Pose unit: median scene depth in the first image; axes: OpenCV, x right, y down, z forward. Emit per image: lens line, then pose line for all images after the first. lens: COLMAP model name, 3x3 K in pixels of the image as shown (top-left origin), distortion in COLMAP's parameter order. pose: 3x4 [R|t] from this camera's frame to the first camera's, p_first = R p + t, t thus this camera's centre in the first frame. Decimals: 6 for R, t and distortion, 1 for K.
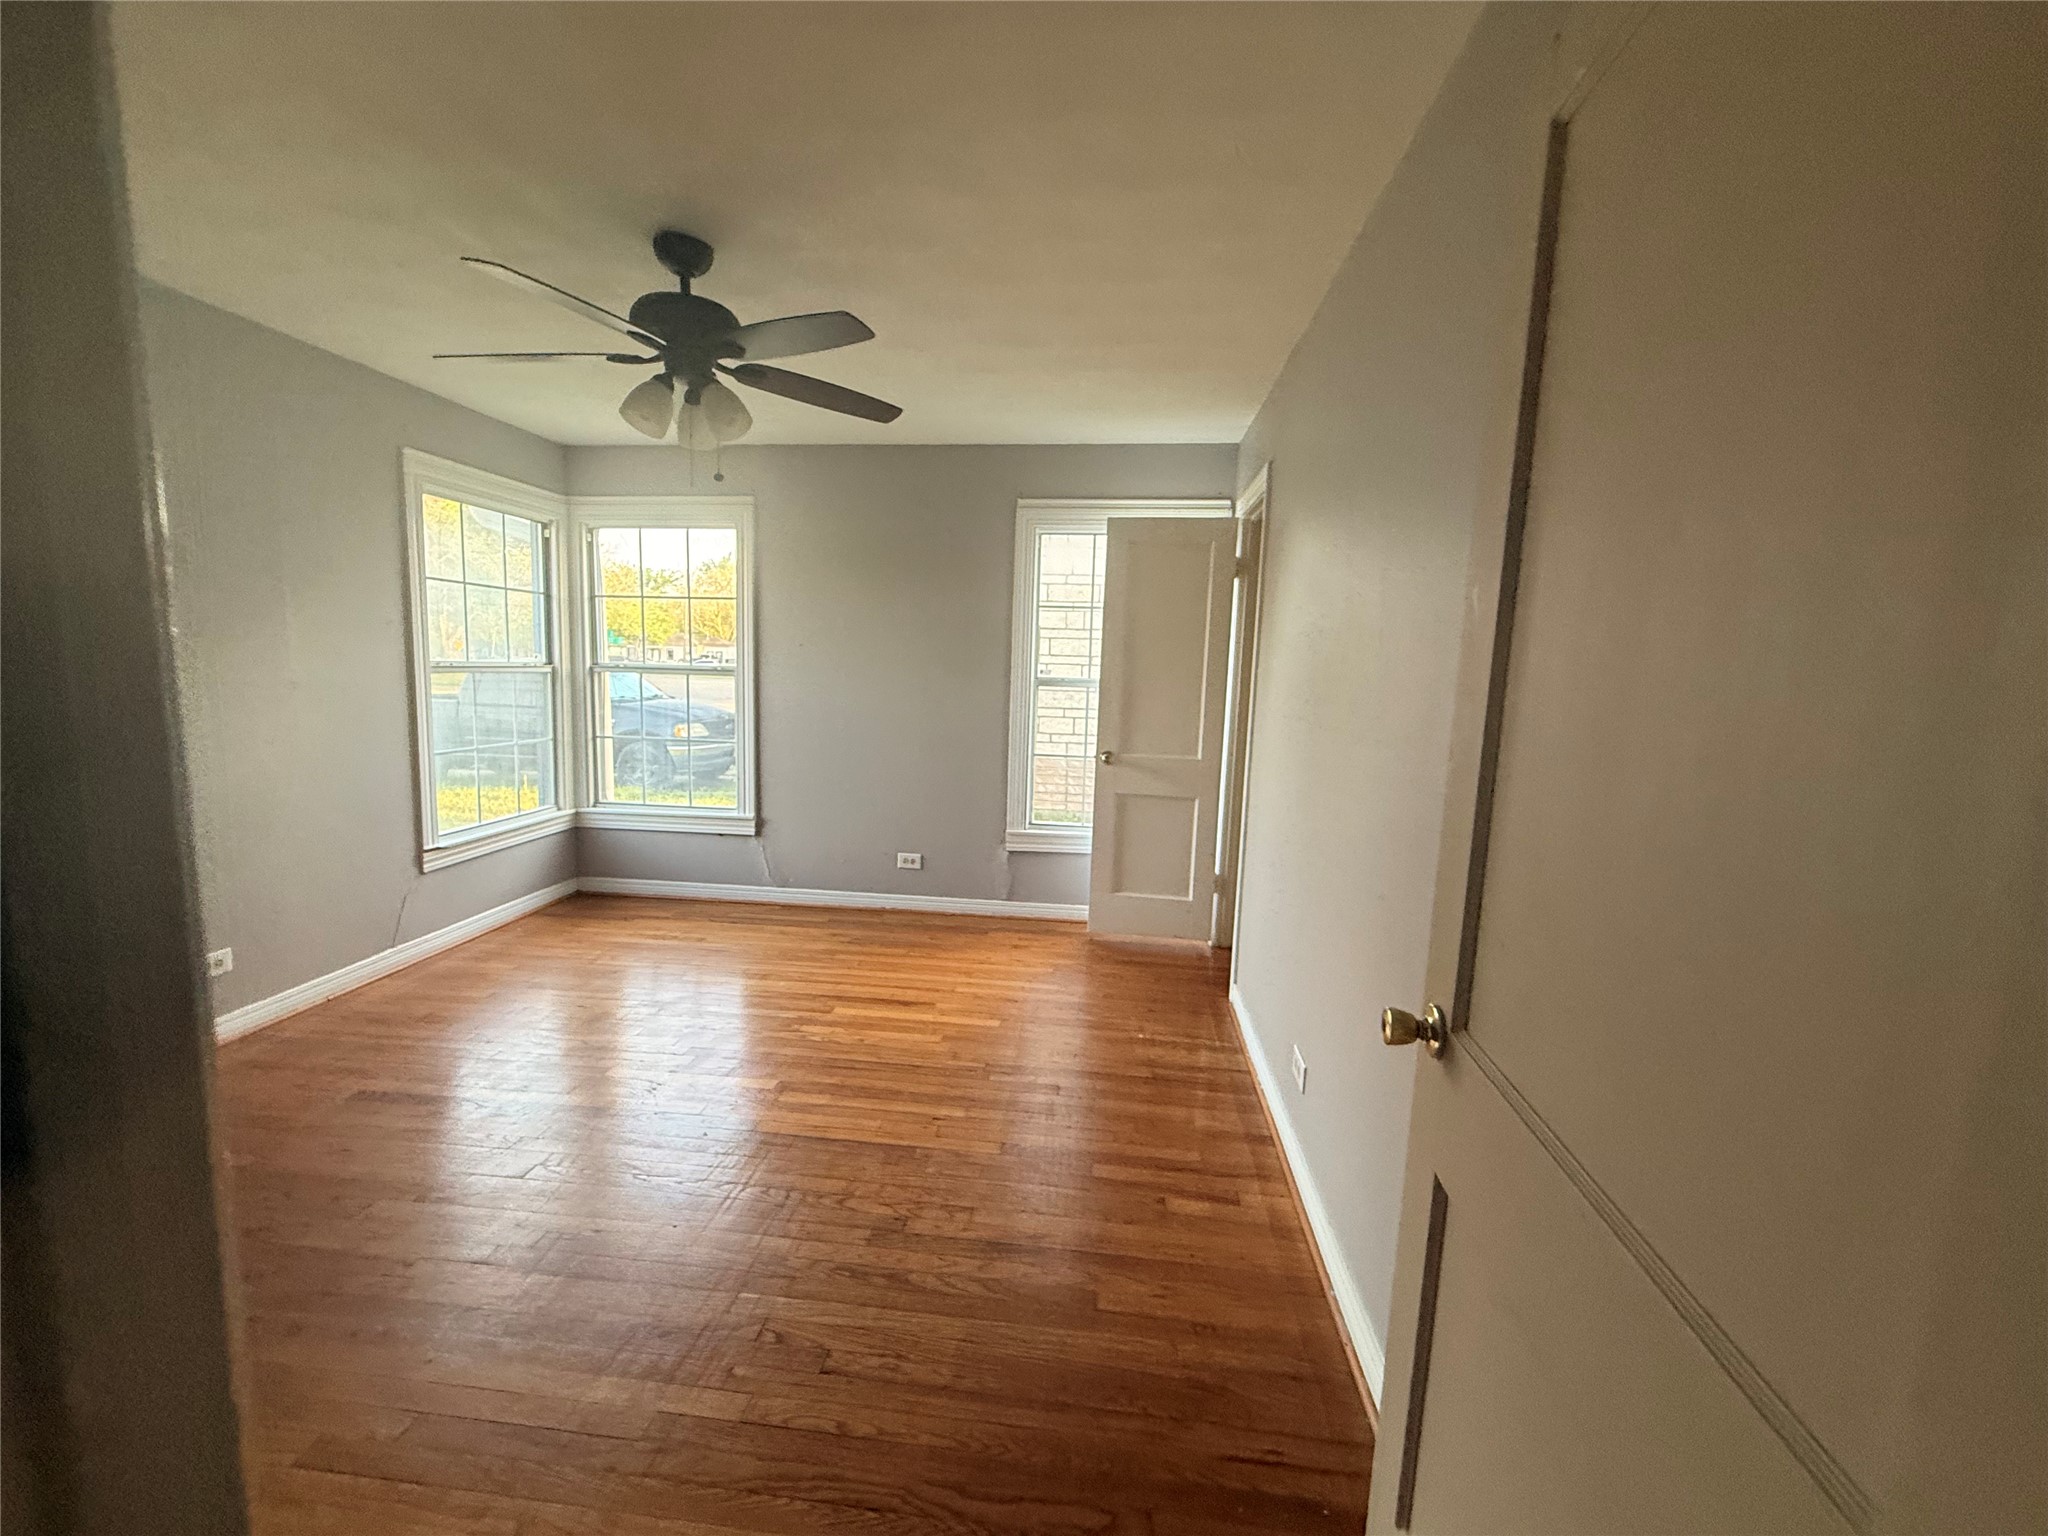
lens RADIAL K [[828.9, 0, 1027.4], [0, 828.9, 773.4], [0, 0, 1]] dist [-0.003291, -0.000190]
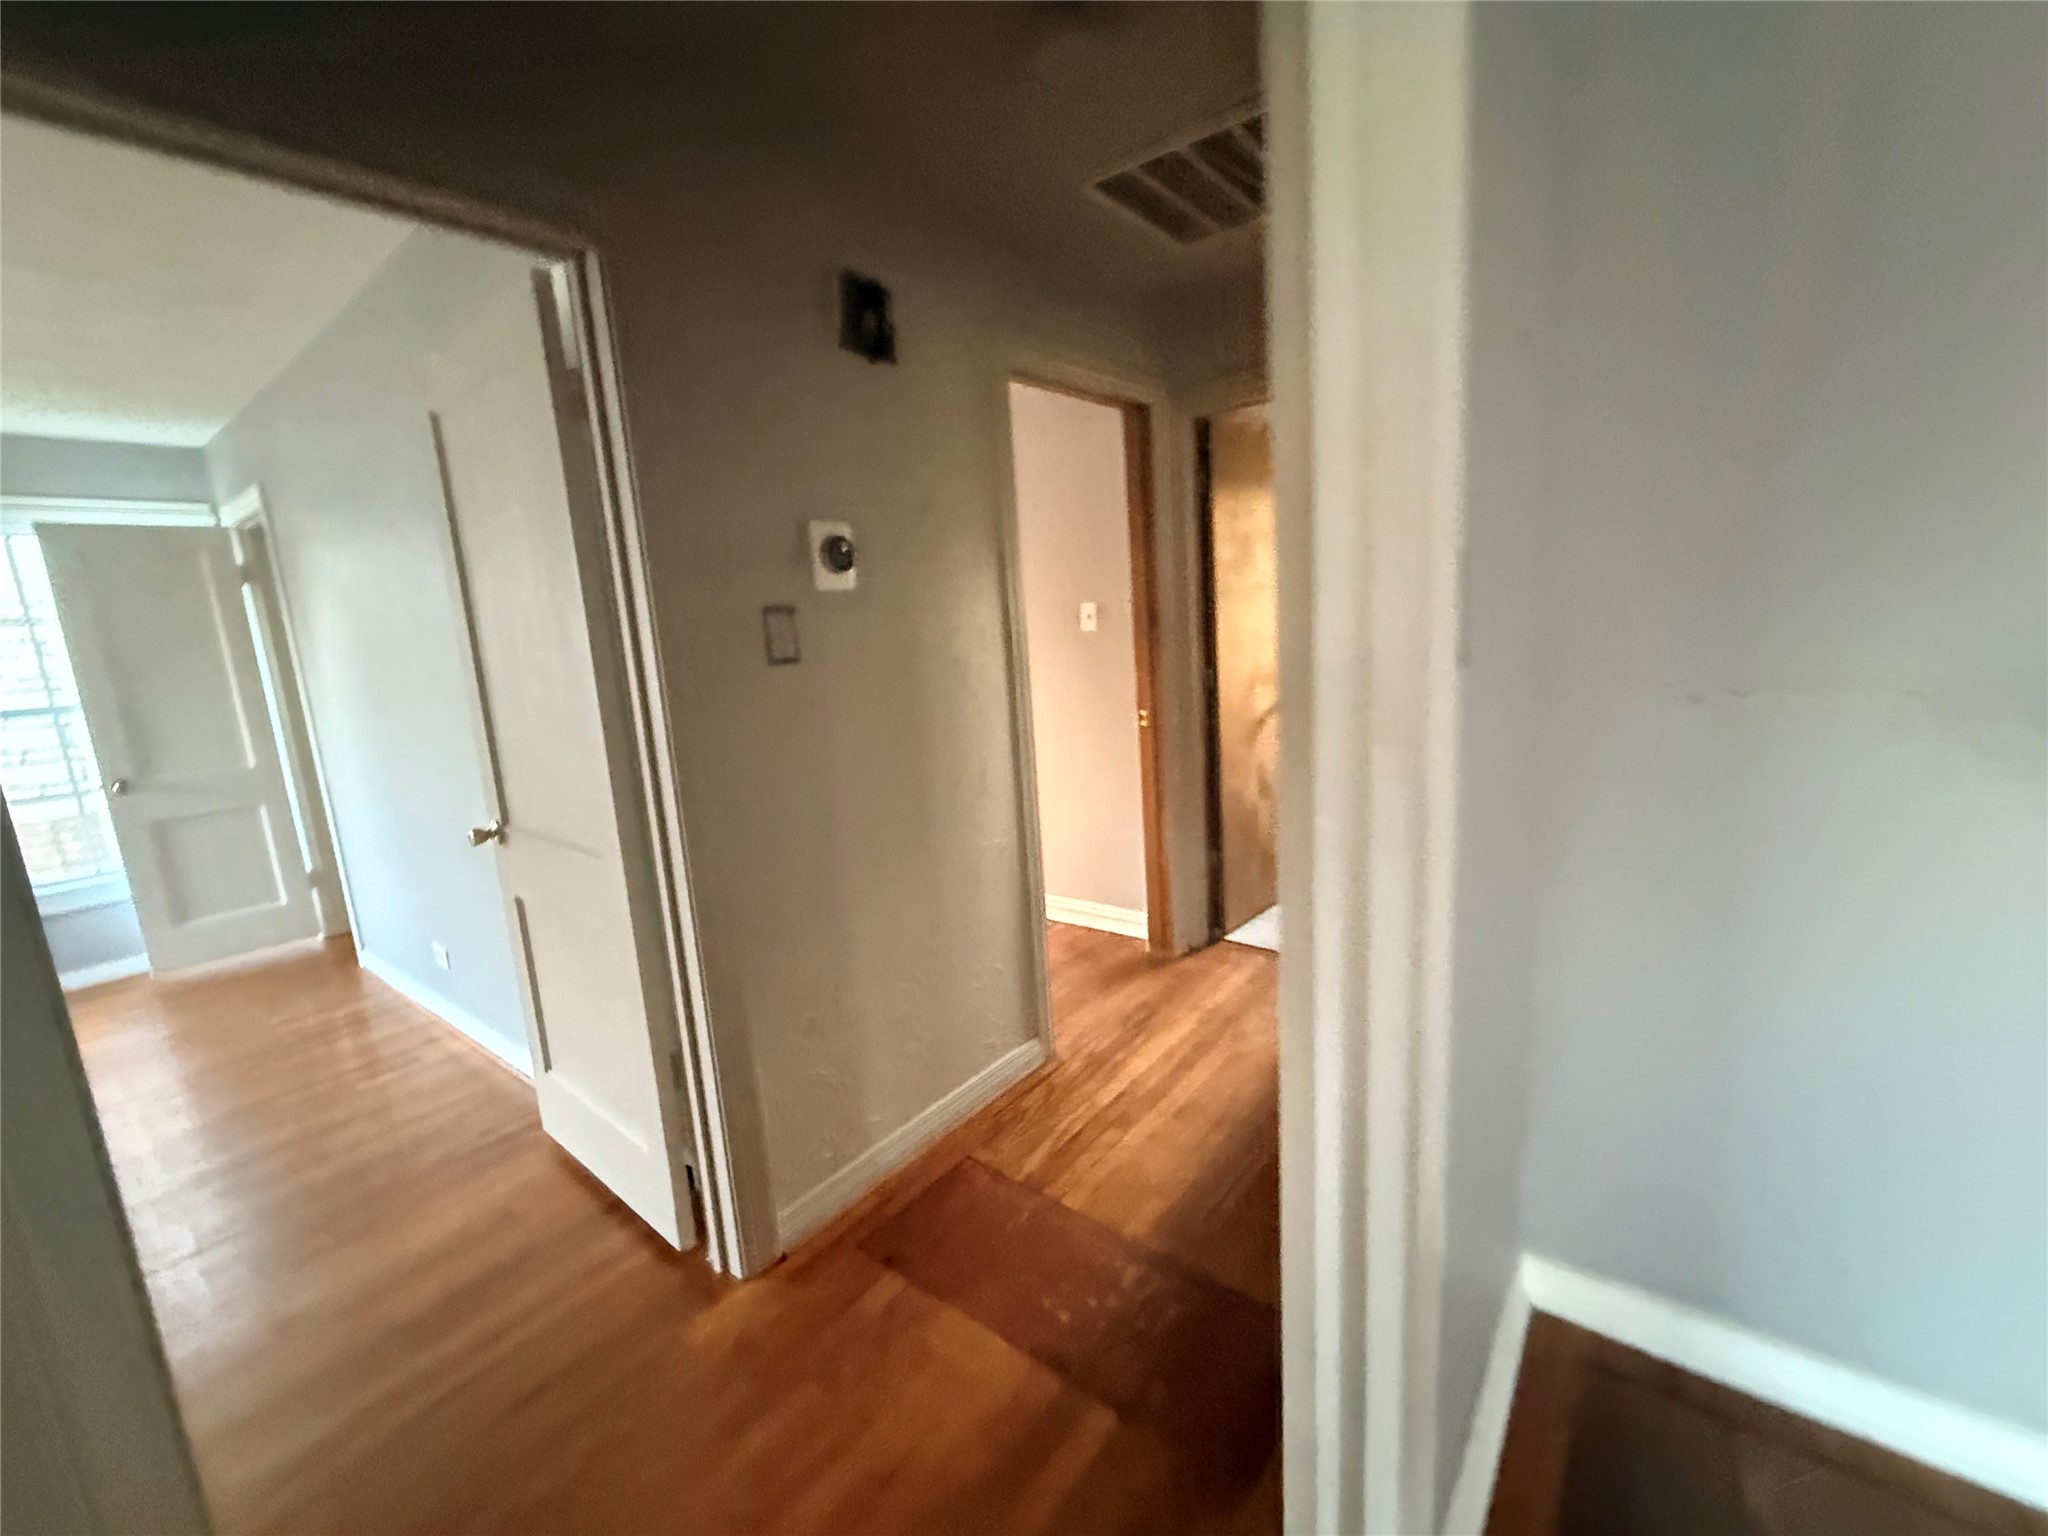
lens RADIAL K [[828.9, 0, 1027.4], [0, 828.9, 773.4], [0, 0, 1]] dist [-0.003291, -0.000190]
pose [[0.523852, -0.213926, 0.824509, -0.131623], [0.194086, 0.972465, 0.129002, 0.044489], [-0.829403, 0.092448, 0.550948, -0.340078]]
